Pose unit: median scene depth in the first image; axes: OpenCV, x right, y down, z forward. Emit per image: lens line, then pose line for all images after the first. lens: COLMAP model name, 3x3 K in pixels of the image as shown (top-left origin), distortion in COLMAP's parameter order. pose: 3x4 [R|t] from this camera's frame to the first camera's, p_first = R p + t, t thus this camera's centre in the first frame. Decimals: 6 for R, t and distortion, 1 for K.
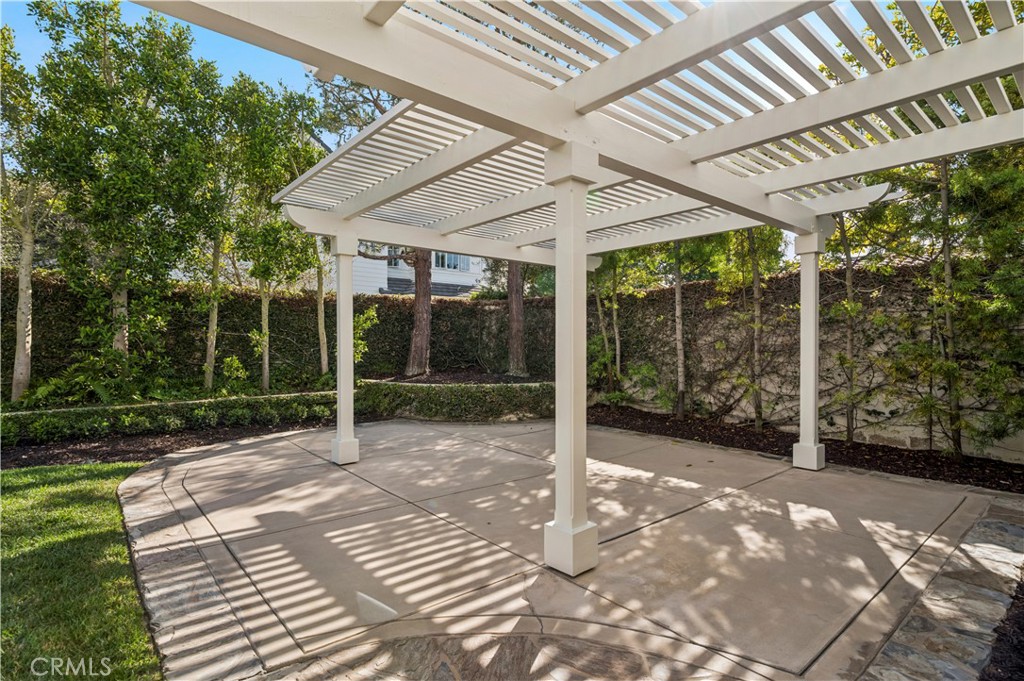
lens RADIAL K [[501.2, 0, 519.2], [0, 501.2, 341.1], [0, 0, 1]] dist [0.010708, -0.001902]
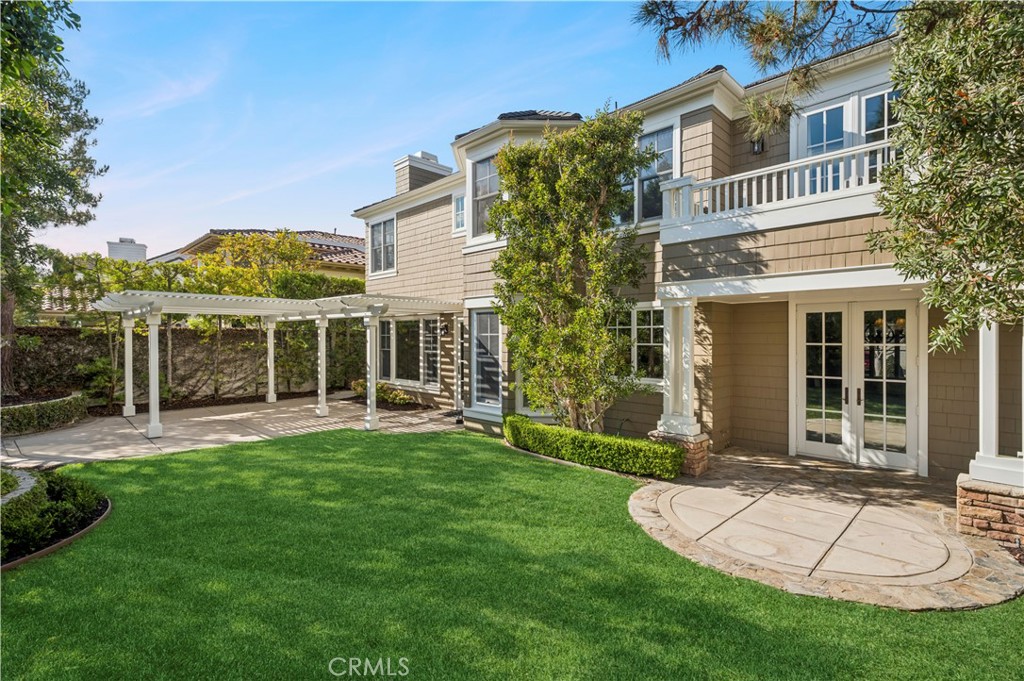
lens RADIAL K [[472.1, 0, 511.7], [0, 472.1, 338.5], [0, 0, 1]] dist [0.004317, 0.001718]
pose [[-0.071522, -0.008719, 0.997401, -3.249266], [-0.002122, 0.999961, 0.008590, -0.204842], [-0.997437, -0.001502, -0.071538, -0.239594]]
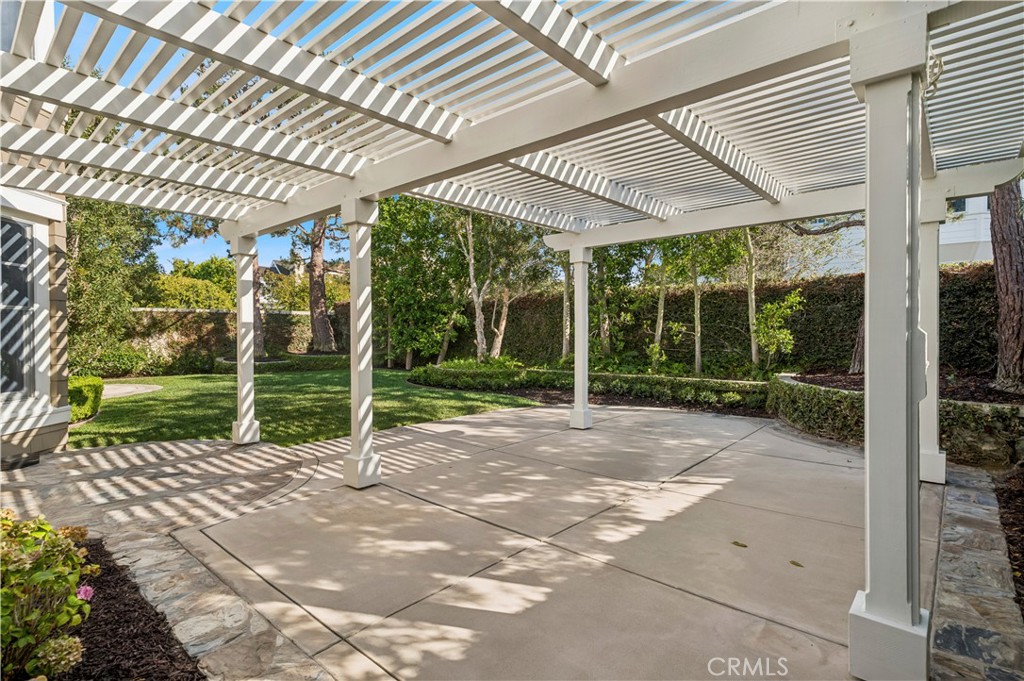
lens RADIAL K [[501.2, 0, 518.3], [0, 501.2, 337.0], [0, 0, 1]] dist [0.010708, -0.001902]
pose [[0.142877, 0.006156, -0.989721, 1.328295], [0.007140, 0.999948, 0.007250, 0.005322], [0.989715, -0.008102, 0.142826, 1.017152]]
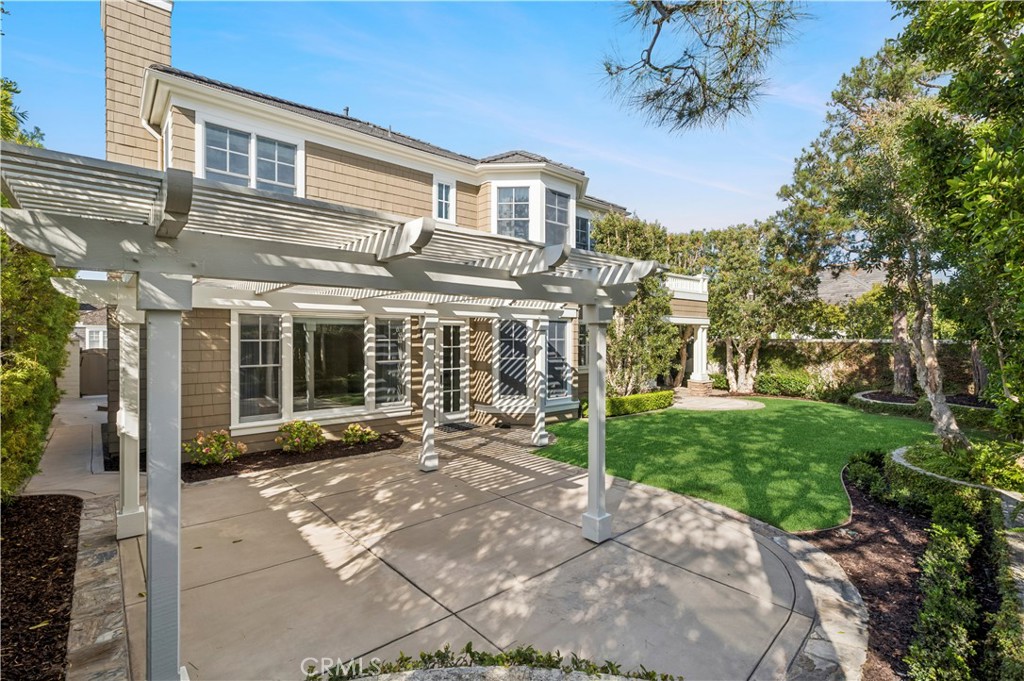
lens RADIAL K [[472.1, 0, 512.5], [0, 472.1, 338.7], [0, 0, 1]] dist [0.004317, 0.001718]
pose [[-0.999978, -0.003223, -0.005831, -0.261724], [-0.003217, 0.999994, -0.001021, -0.205473], [0.005834, -0.001003, -0.999982, 2.890544]]
